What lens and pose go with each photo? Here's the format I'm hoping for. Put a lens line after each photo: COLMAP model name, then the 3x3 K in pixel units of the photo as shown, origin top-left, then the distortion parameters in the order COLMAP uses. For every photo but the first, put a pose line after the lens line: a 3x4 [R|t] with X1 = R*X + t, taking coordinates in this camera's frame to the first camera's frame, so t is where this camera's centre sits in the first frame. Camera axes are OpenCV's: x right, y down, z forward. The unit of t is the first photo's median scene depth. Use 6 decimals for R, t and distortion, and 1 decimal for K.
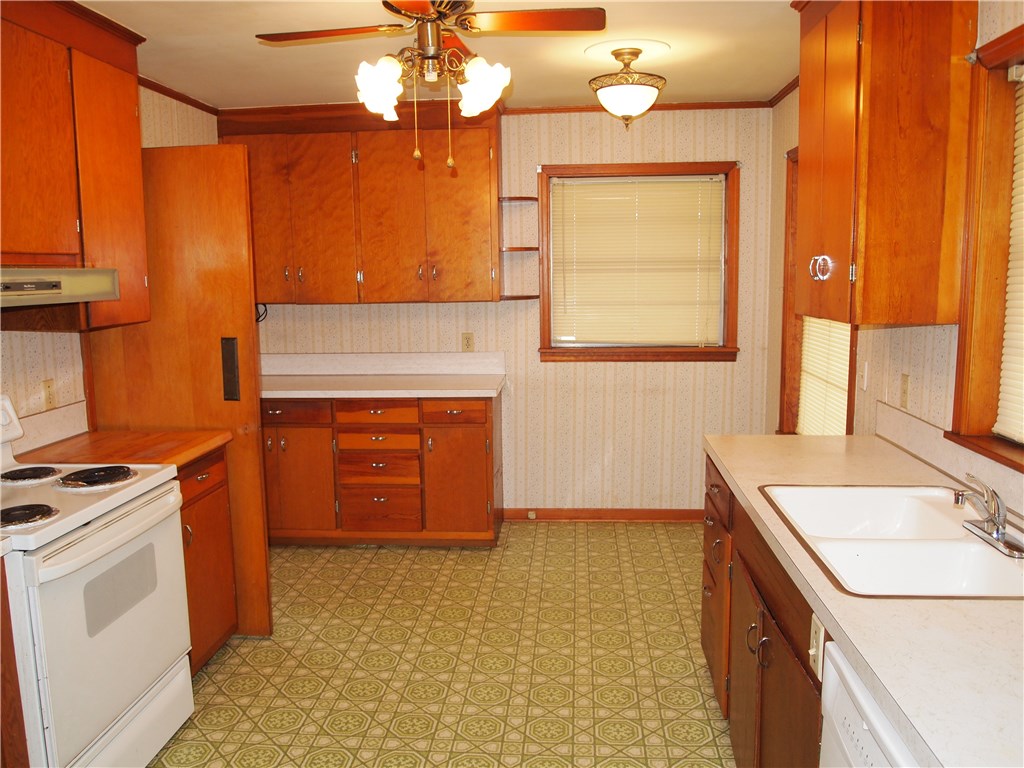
lens RADIAL K [[817.3, 0, 510.9], [0, 817.3, 388.2], [0, 0, 1]] dist [-0.047862, -0.000229]
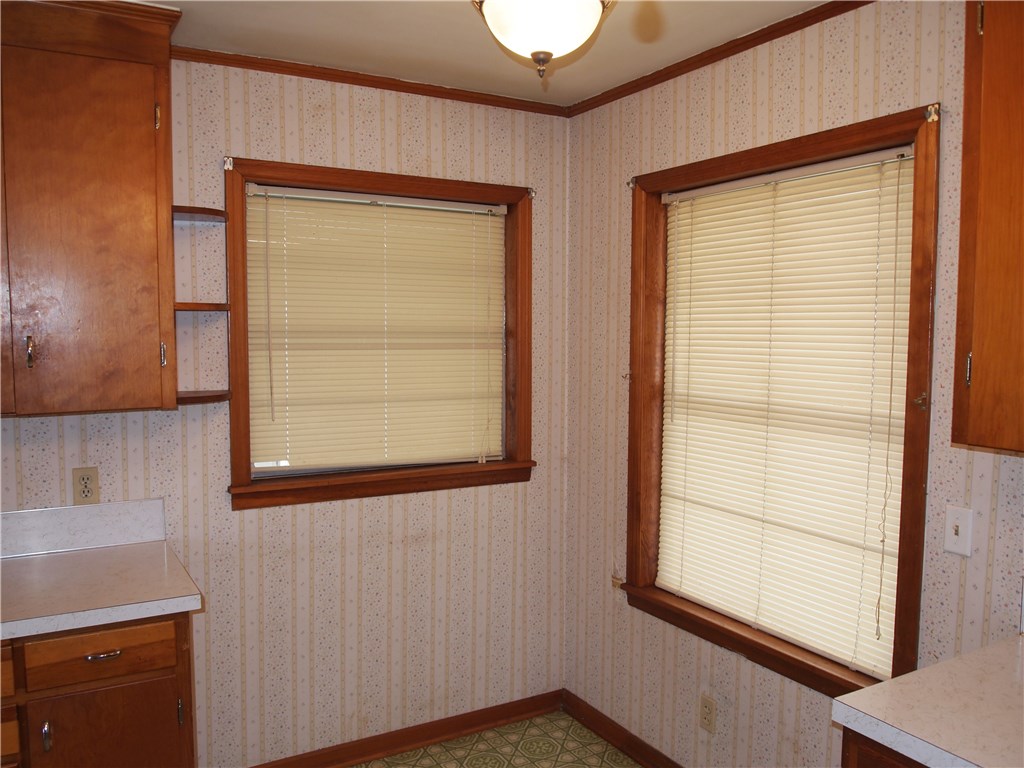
lens RADIAL K [[817.3, 0, 507.2], [0, 817.3, 392.6], [0, 0, 1]] dist [-0.047862, -0.000229]
pose [[0.819613, -0.026955, 0.572283, -0.134549], [0.068182, 0.996383, -0.050718, -0.077505], [-0.568846, 0.080589, 0.818486, 0.477990]]
